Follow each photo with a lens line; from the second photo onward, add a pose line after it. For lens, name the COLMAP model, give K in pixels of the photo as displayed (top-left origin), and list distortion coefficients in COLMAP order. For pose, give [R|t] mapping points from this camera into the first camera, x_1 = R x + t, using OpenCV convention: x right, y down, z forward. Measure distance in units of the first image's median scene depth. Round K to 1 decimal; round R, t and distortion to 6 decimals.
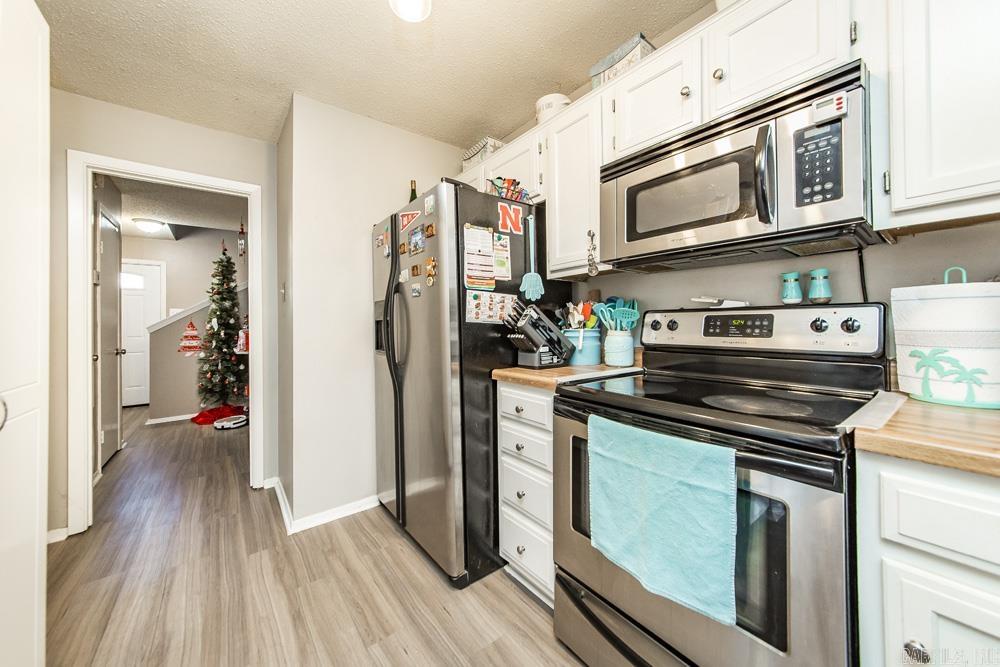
lens RADIAL K [[355.1, 0, 494.9], [0, 355.1, 322.1], [0, 0, 1]] dist [-0.000406, -0.000010]
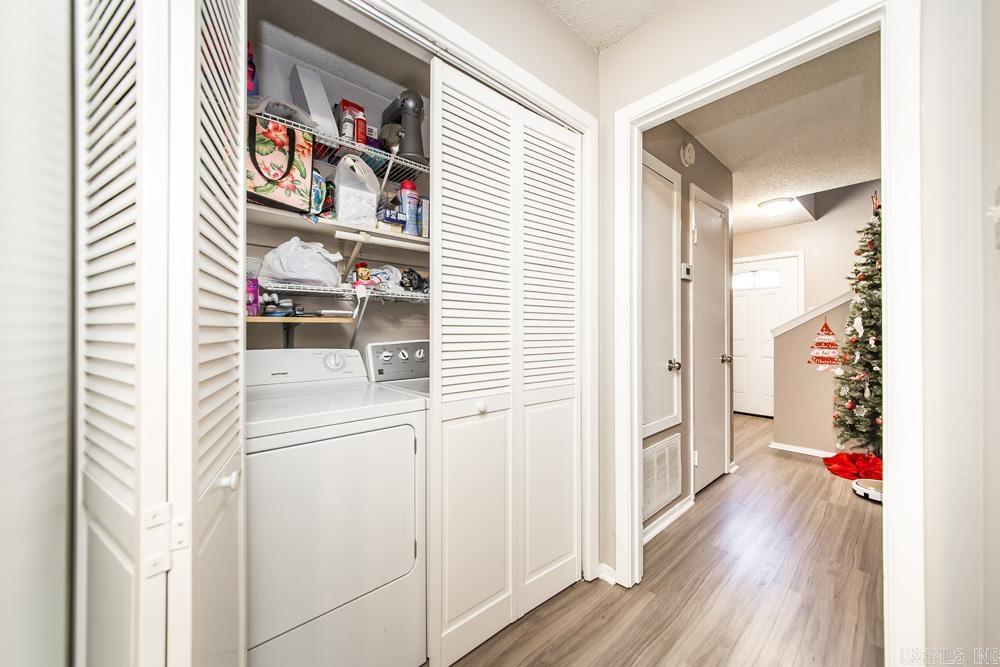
lens RADIAL K [[360.8, 0, 498.9], [0, 360.8, 328.0], [0, 0, 1]] dist [-0.000918, -0.000049]
pose [[0.059719, 0.005902, -0.998198, -0.296944], [0.002843, 0.999977, 0.006083, 0.004256], [0.998211, -0.003201, 0.059701, 0.526913]]
